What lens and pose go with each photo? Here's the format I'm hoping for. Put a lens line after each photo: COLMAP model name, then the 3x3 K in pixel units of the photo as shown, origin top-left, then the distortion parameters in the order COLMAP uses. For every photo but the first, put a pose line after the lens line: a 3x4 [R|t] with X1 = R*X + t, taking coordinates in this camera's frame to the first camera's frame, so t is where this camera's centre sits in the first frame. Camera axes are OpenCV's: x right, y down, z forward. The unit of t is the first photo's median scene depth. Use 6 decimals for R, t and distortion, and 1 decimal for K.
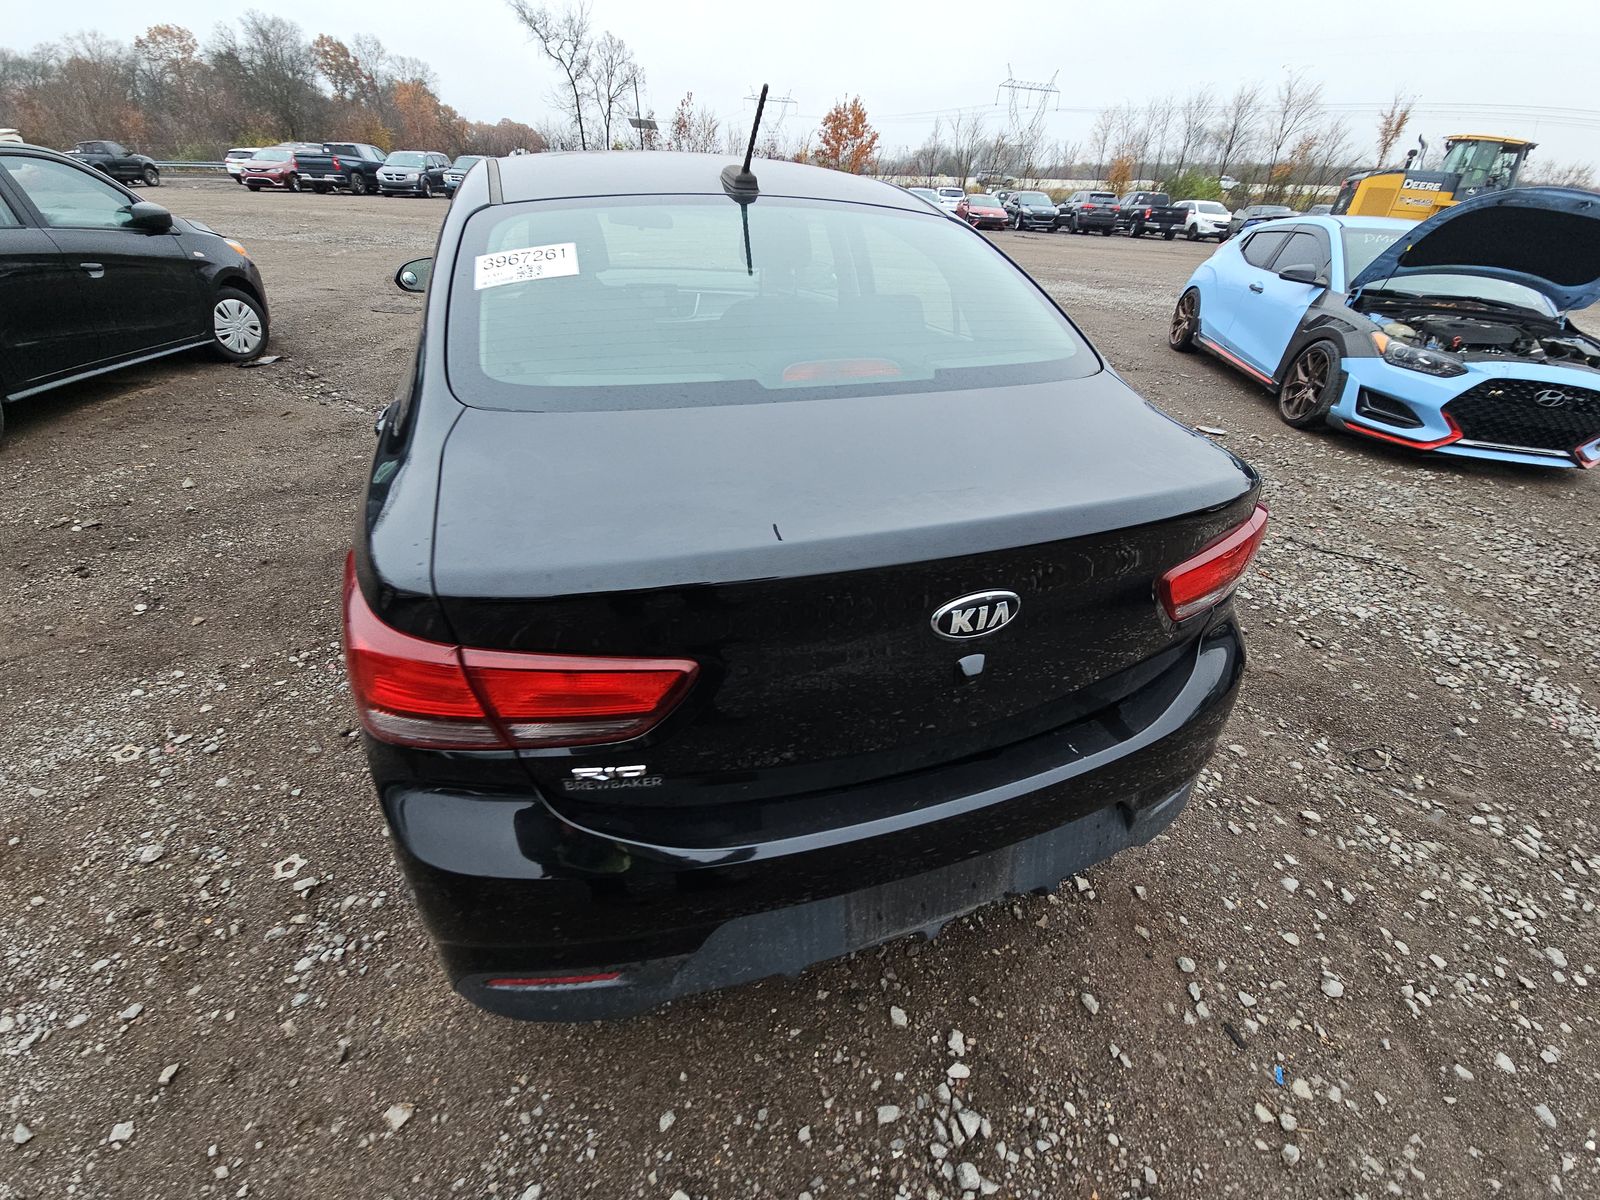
lens RADIAL K [[653.3, 0, 797.1], [0, 653.3, 604.5], [0, 0, 1]] dist [0.026405, -0.017176]
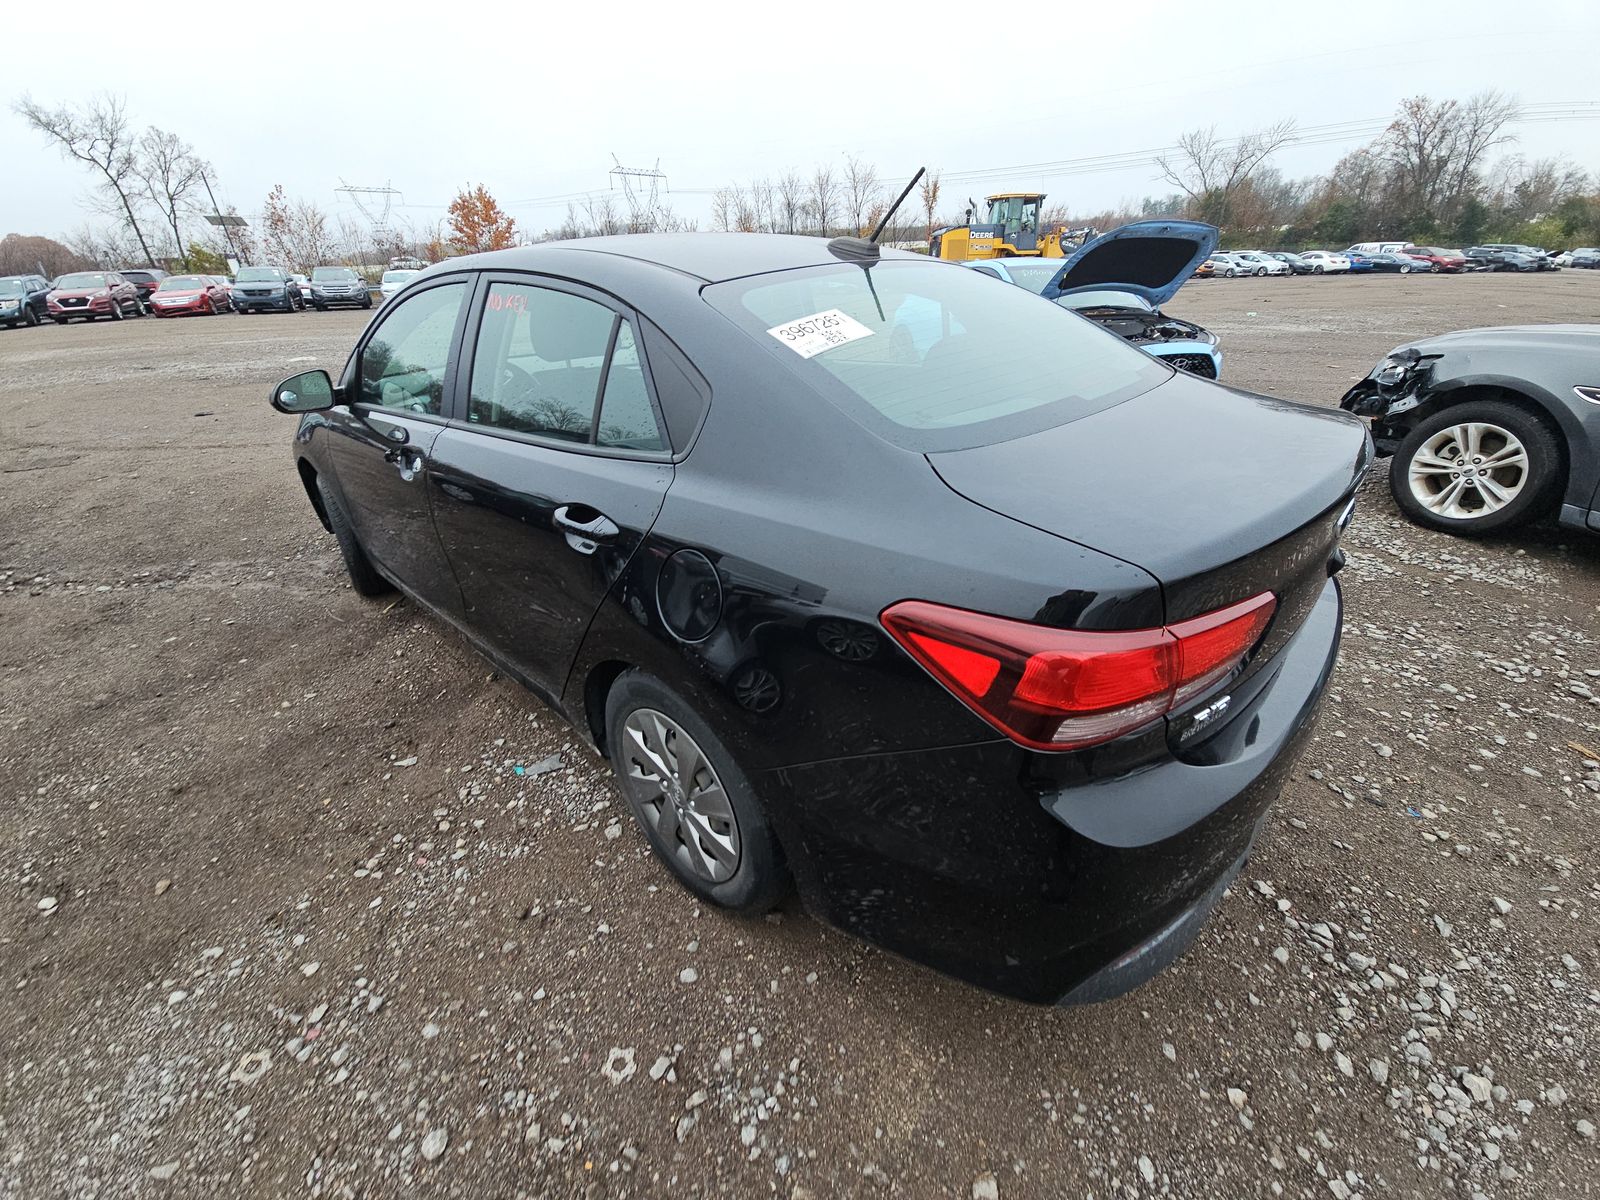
lens RADIAL K [[653.3, 0, 797.1], [0, 653.3, 604.5], [0, 0, 1]] dist [0.026405, -0.017176]
pose [[0.886032, -0.267132, 0.378930, -0.650763], [0.298661, 0.954010, -0.025801, -0.057682], [-0.354611, 0.136032, 0.925066, 0.067397]]
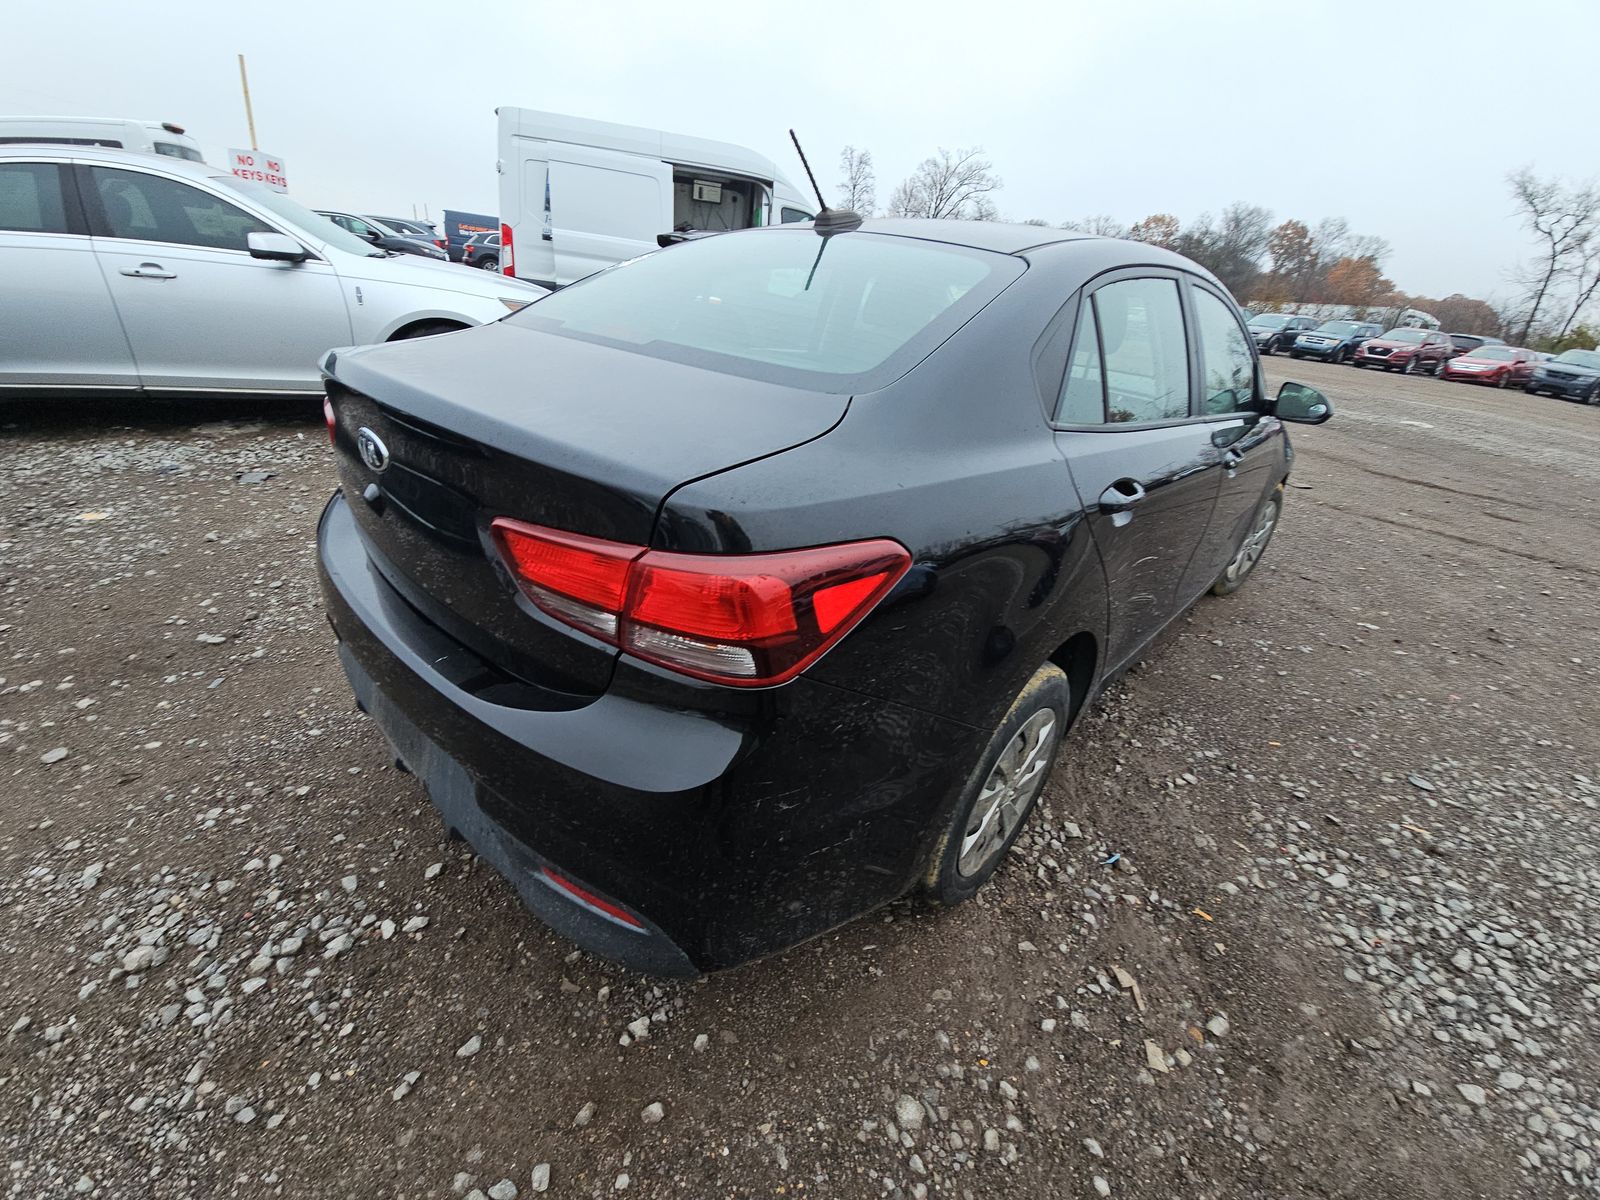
lens RADIAL K [[653.3, 0, 797.1], [0, 653.3, 604.5], [0, 0, 1]] dist [0.026405, -0.017176]
pose [[0.453290, 0.399607, -0.796770, 0.865987], [-0.544359, 0.831929, 0.107550, -0.153128], [0.705834, 0.384978, 0.594635, 0.455724]]
